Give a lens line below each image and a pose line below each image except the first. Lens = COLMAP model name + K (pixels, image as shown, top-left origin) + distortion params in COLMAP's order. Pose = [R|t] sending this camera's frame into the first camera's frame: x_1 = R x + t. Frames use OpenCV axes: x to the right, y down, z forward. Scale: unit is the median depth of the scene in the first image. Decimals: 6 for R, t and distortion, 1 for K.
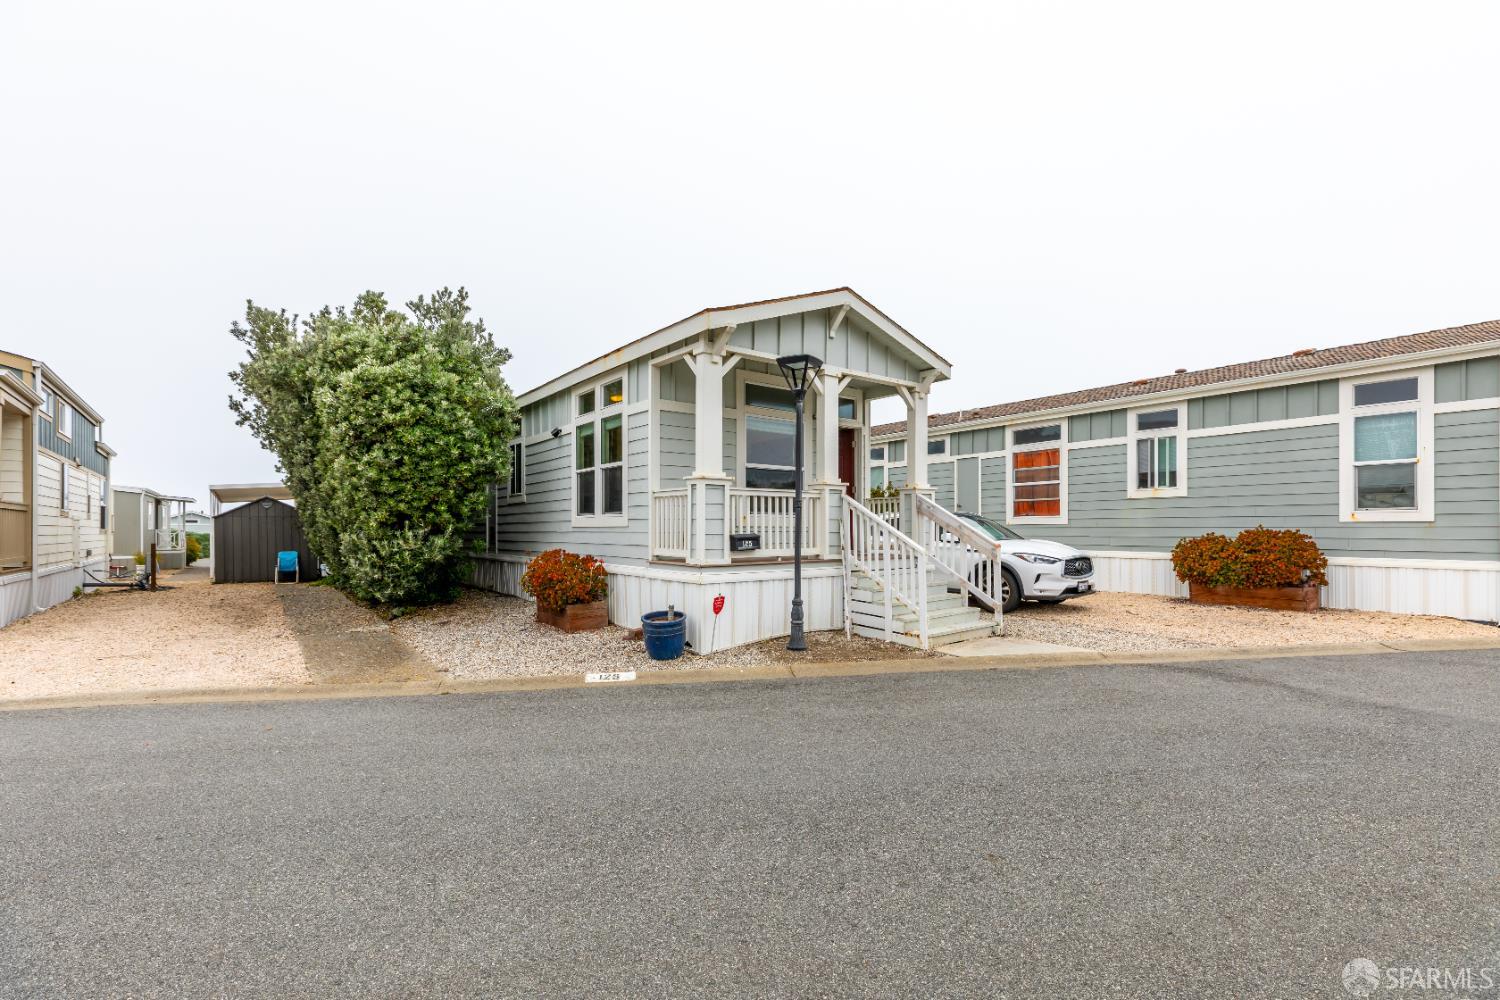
lens RADIAL K [[680.3, 0, 755.3], [0, 680.3, 538.2], [0, 0, 1]] dist [0.002075, 0.000019]
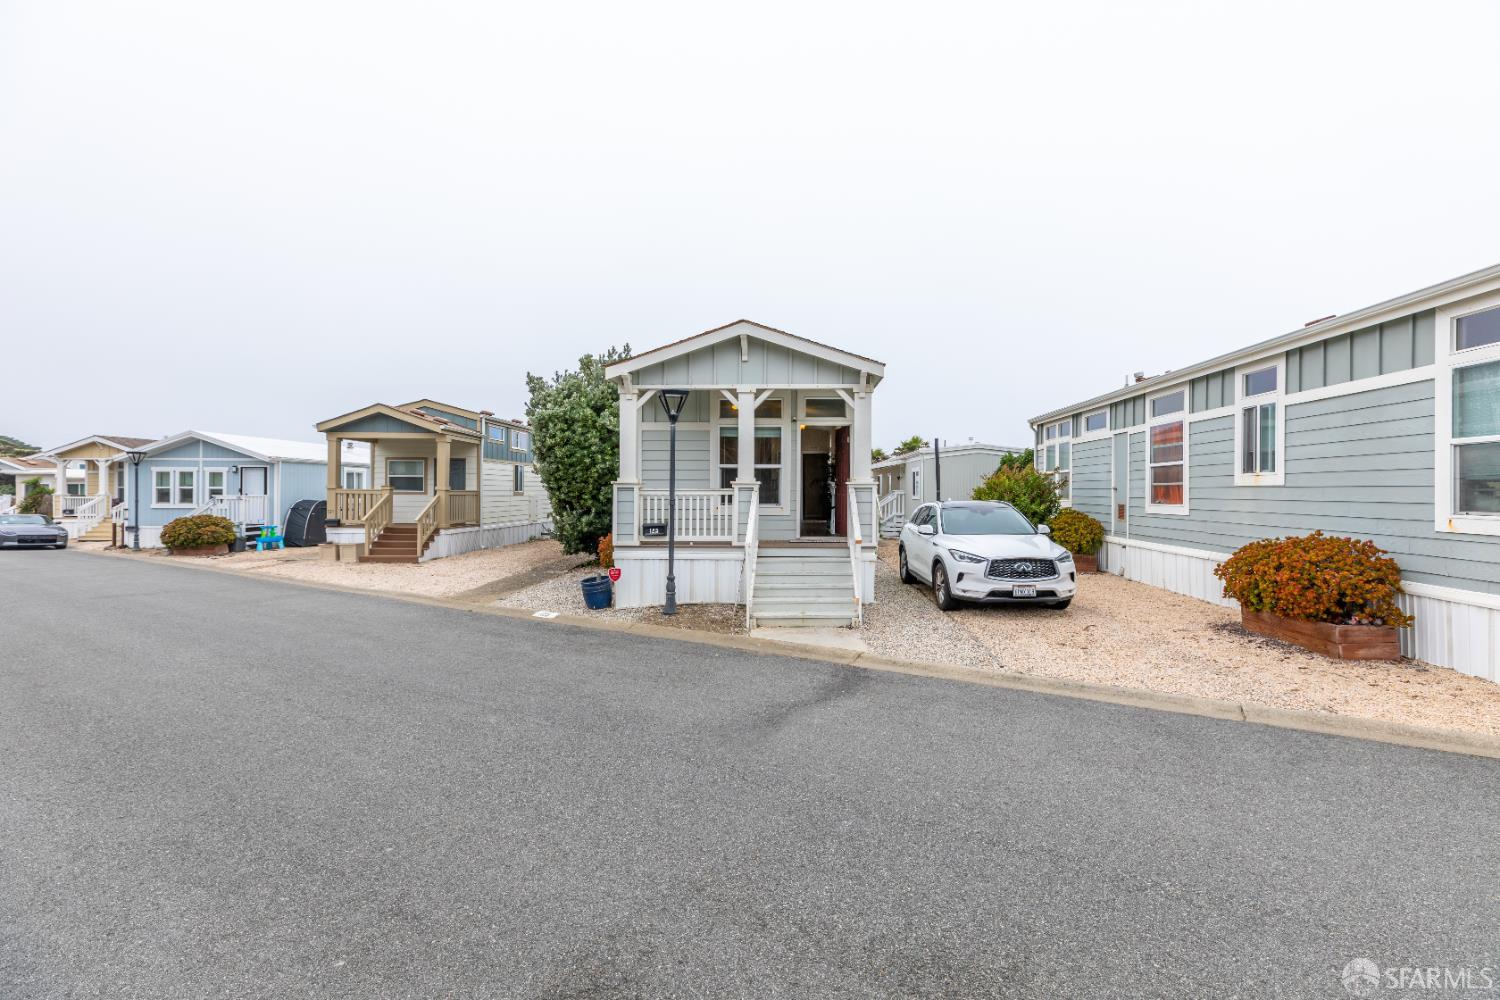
lens RADIAL K [[670.0, 0, 756.1], [0, 670.0, 492.8], [0, 0, 1]] dist [0.003622, 0.000563]
pose [[0.763494, 0.005823, -0.645788, 0.802673], [-0.013475, 0.999885, -0.006914, -0.048790], [0.645674, 0.013981, 0.763485, 0.099836]]
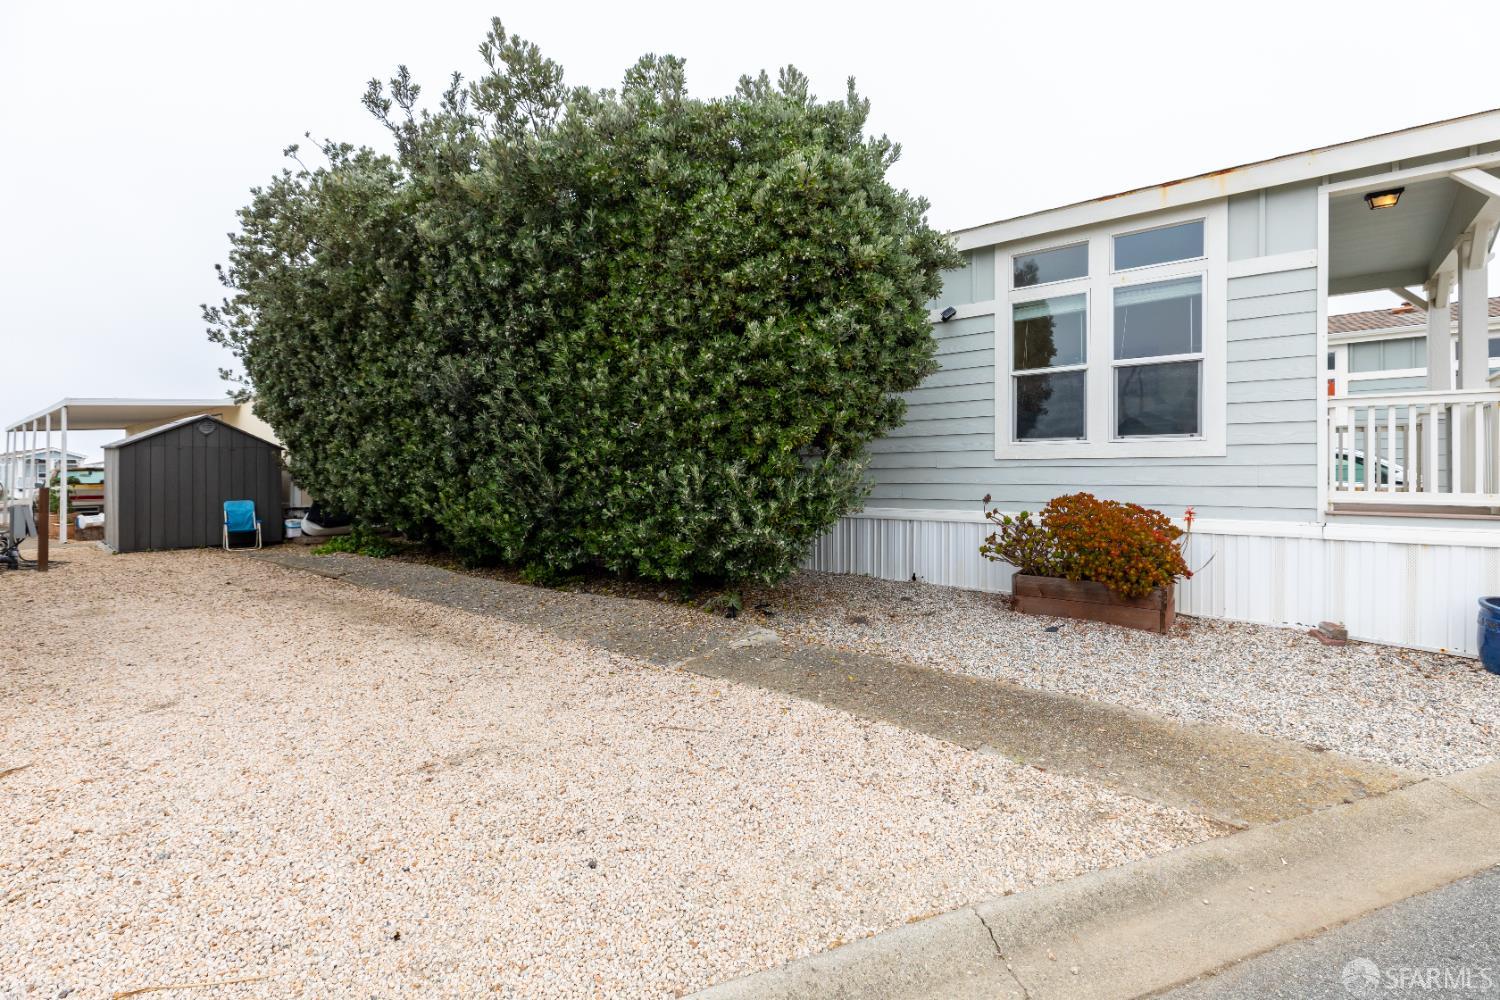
lens RADIAL K [[680.3, 0, 746.9], [0, 680.3, 476.5], [0, 0, 1]] dist [0.002075, 0.000019]
pose [[0.970083, 0.005194, 0.242717, -0.705007], [-0.001674, 0.999890, -0.014707, 0.009843], [-0.242767, 0.013860, 0.969986, 0.464795]]
